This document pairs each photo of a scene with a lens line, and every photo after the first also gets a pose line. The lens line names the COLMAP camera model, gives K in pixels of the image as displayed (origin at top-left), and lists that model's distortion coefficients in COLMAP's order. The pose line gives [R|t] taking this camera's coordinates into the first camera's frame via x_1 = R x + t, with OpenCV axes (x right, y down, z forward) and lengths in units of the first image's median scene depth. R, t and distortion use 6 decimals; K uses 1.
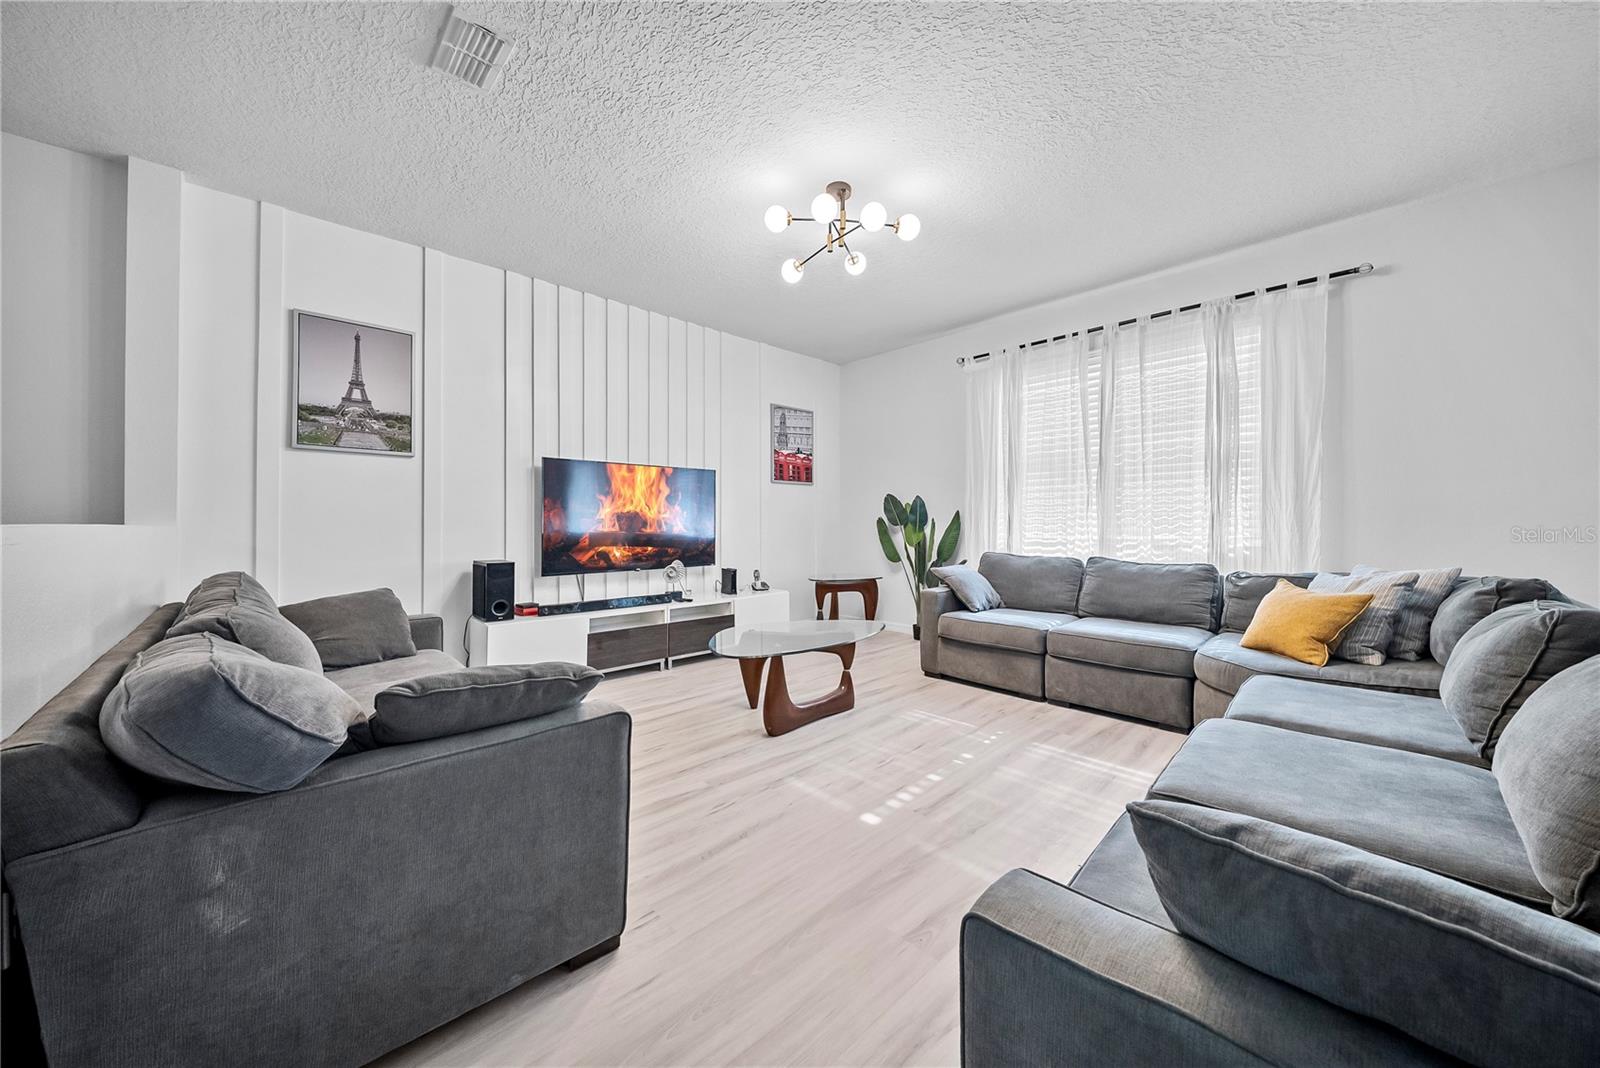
lens RADIAL K [[565.3, 0, 802.2], [0, 565.3, 519.1], [0, 0, 1]] dist [0.011466, -0.009082]
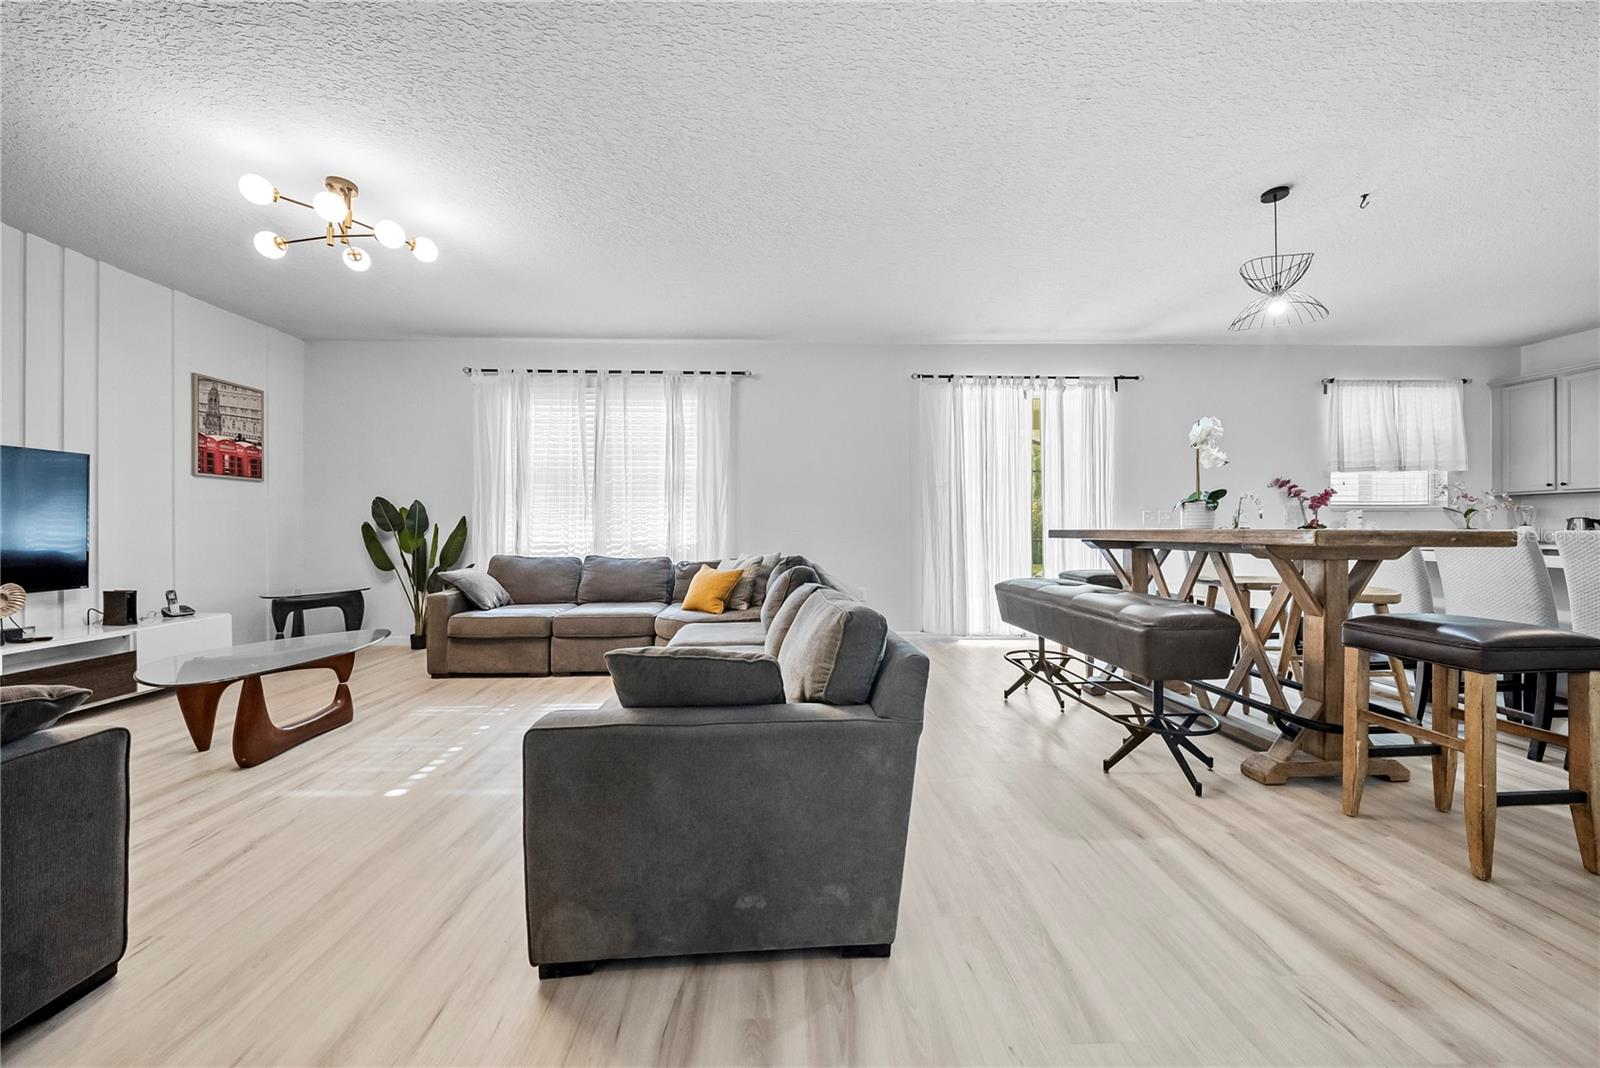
lens RADIAL K [[561.8, 0, 796.9], [0, 561.8, 526.7], [0, 0, 1]] dist [0.012565, -0.008725]
pose [[0.675974, 0.002064, 0.736923, -0.088616], [-0.004239, 0.999990, 0.001088, 0.000214], [-0.736913, -0.003859, 0.675976, -0.170062]]
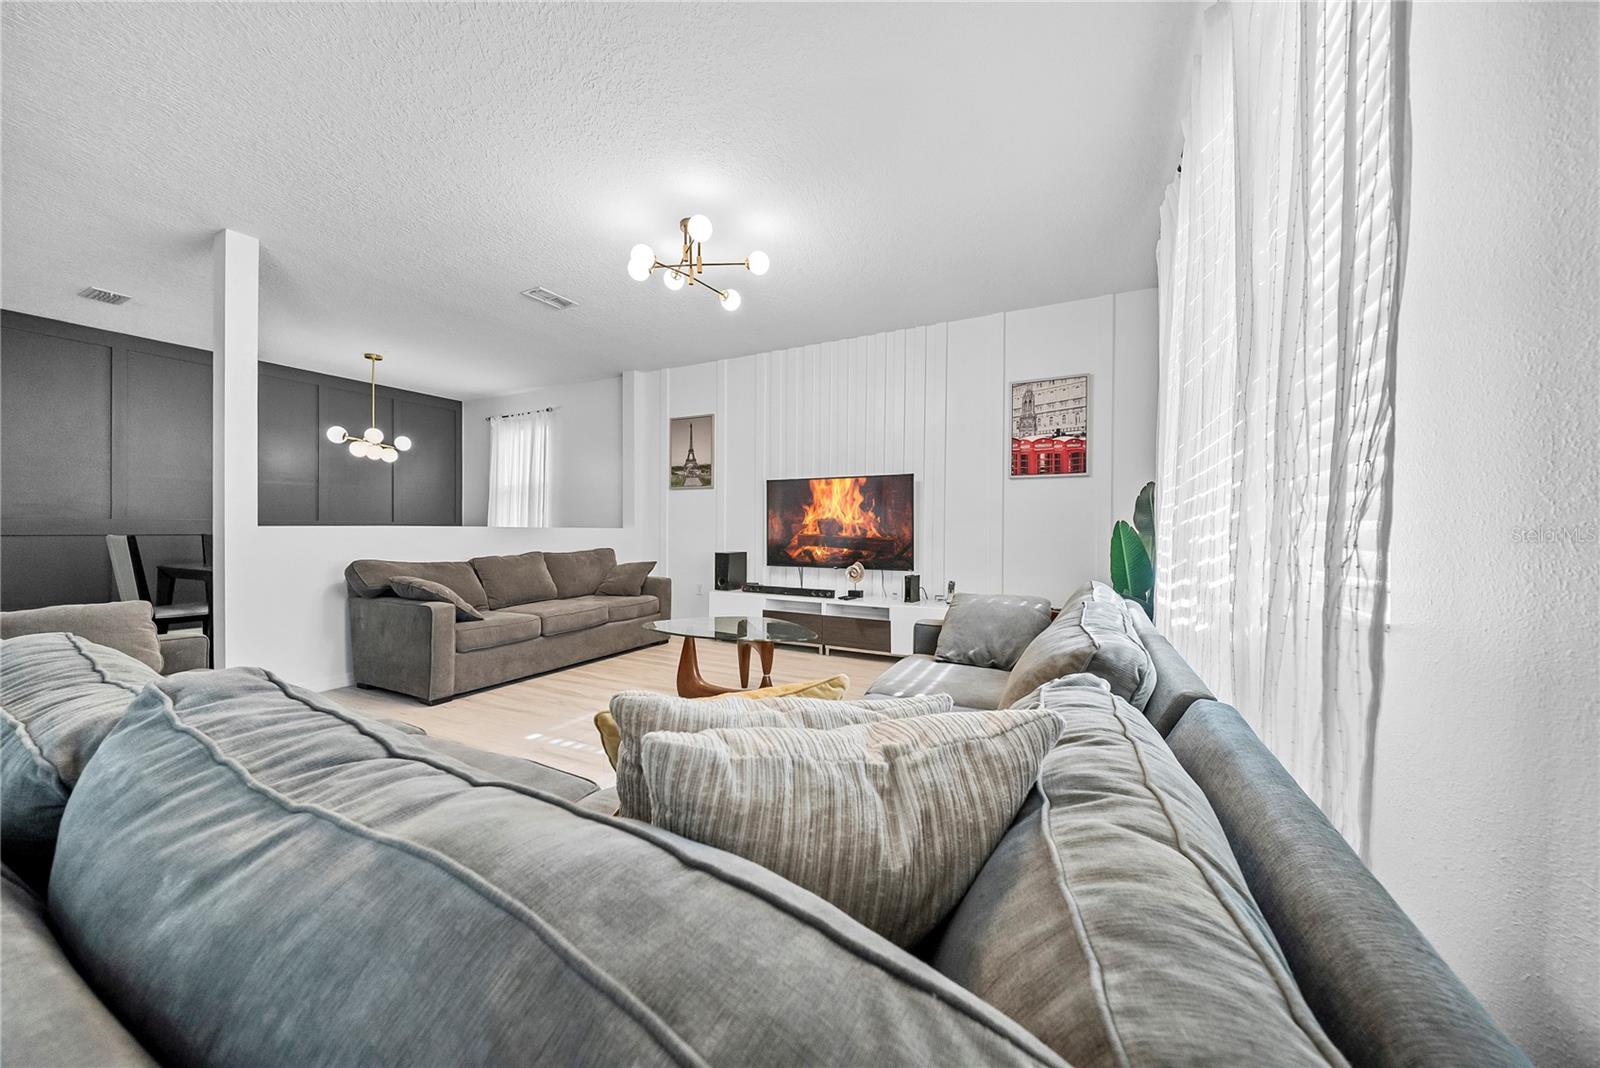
lens RADIAL K [[561.8, 0, 796.9], [0, 561.8, 526.7], [0, 0, 1]] dist [0.012565, -0.008725]
pose [[0.319522, -0.000216, -0.947579, 0.866146], [0.003300, 0.999994, 0.000885, 0.004619], [0.947573, -0.003410, 0.319521, 0.616801]]
